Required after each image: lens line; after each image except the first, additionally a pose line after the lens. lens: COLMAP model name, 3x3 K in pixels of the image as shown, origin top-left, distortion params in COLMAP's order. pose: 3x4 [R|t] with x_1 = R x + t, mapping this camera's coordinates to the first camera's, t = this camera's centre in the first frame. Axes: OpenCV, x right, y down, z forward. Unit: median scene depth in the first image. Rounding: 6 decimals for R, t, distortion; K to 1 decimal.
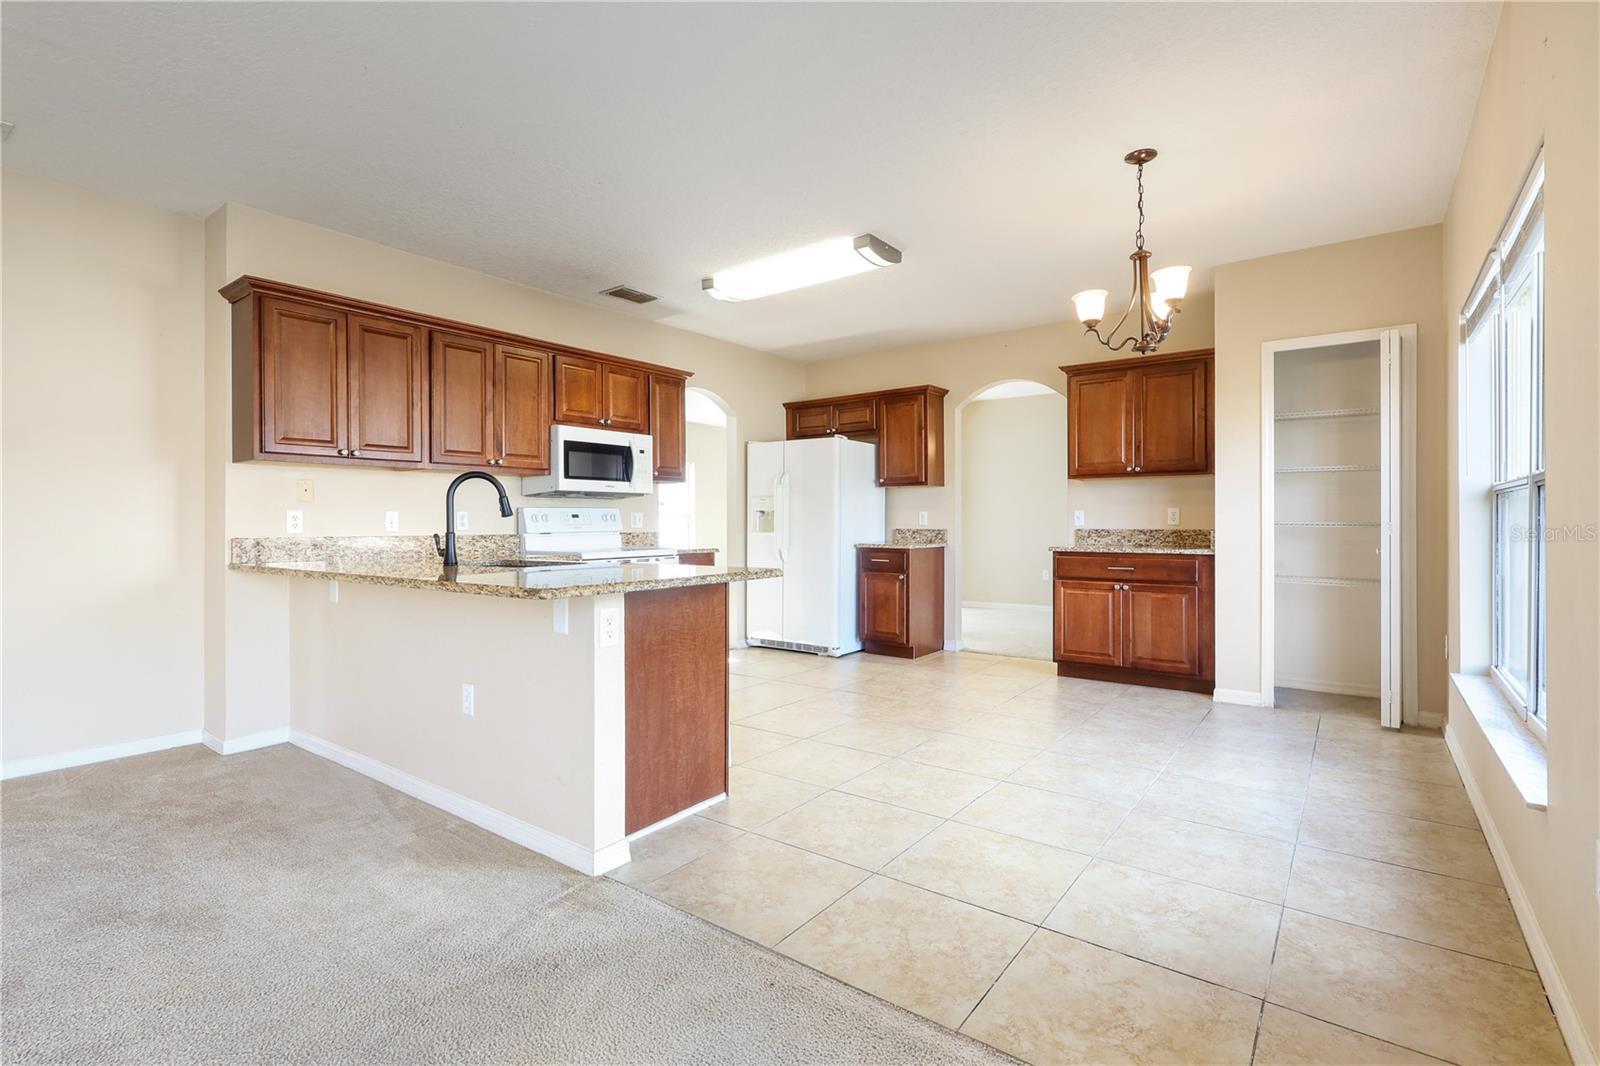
lens RADIAL K [[743.8, 0, 801.3], [0, 743.8, 531.6], [0, 0, 1]] dist [-0.005803, 0.001652]
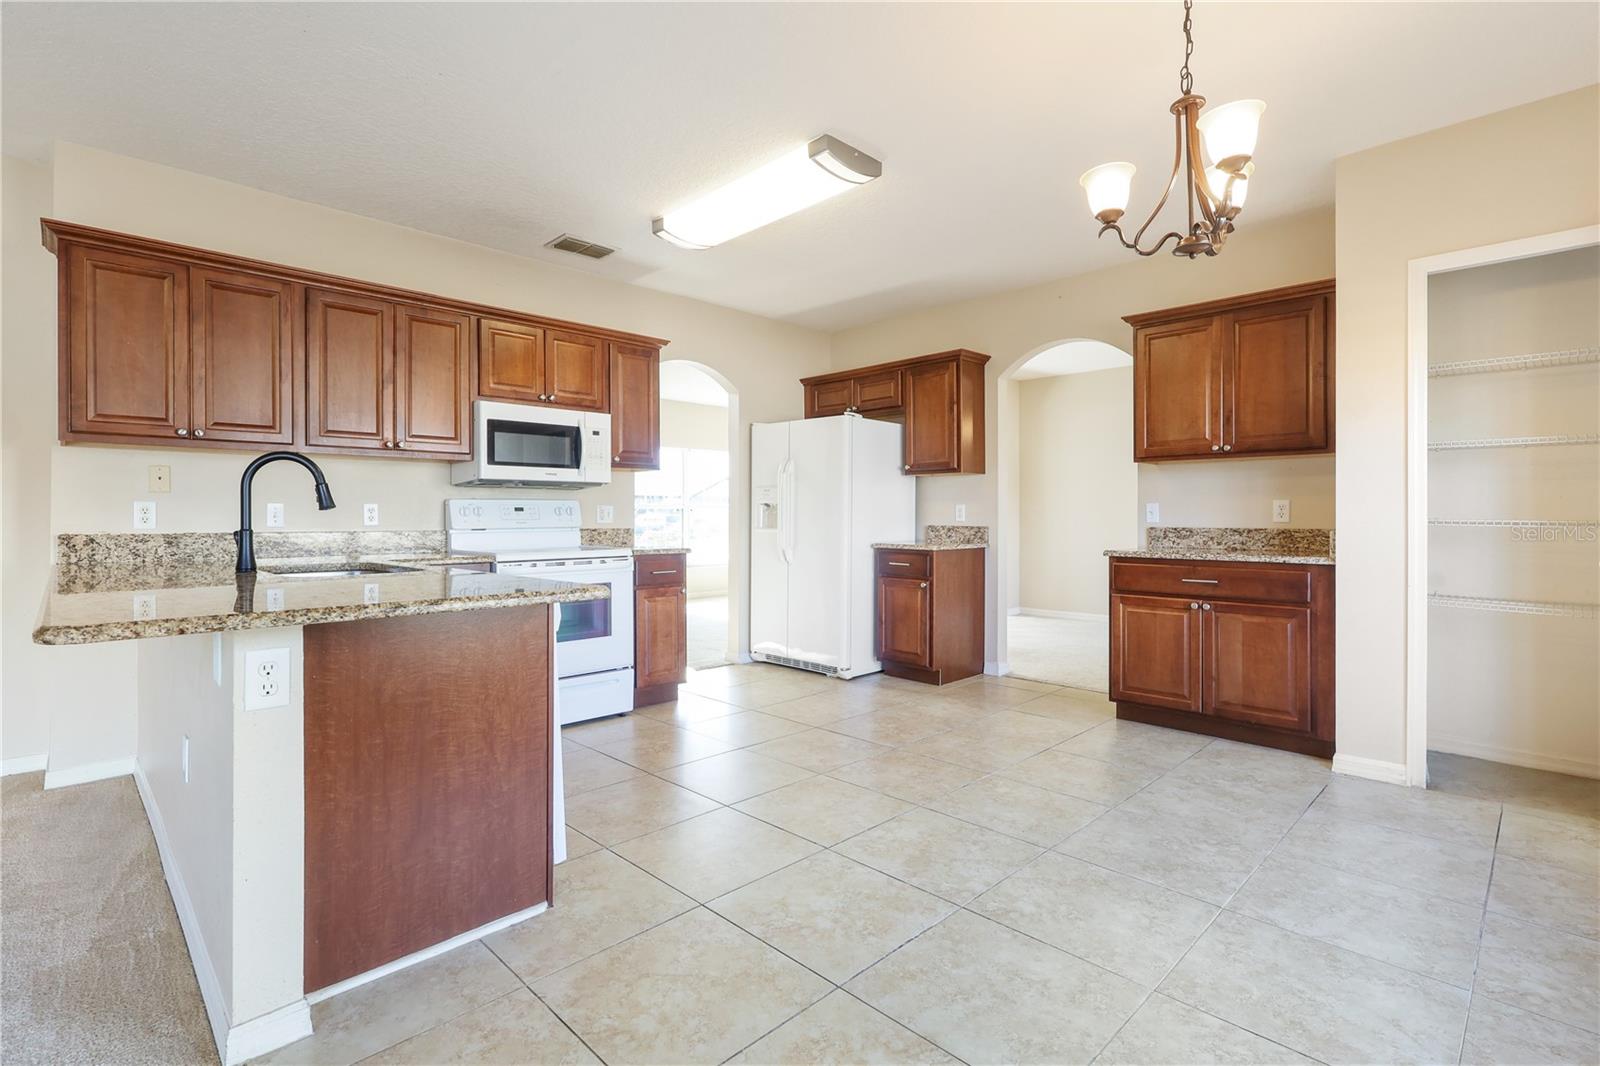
lens RADIAL K [[743.8, 0, 800.1], [0, 743.8, 523.1], [0, 0, 1]] dist [-0.005803, 0.001652]
pose [[0.988929, 0.004498, -0.148319, 0.152094], [-0.005049, 0.999982, -0.003340, -0.003955], [0.148301, 0.004052, 0.988934, 0.216885]]
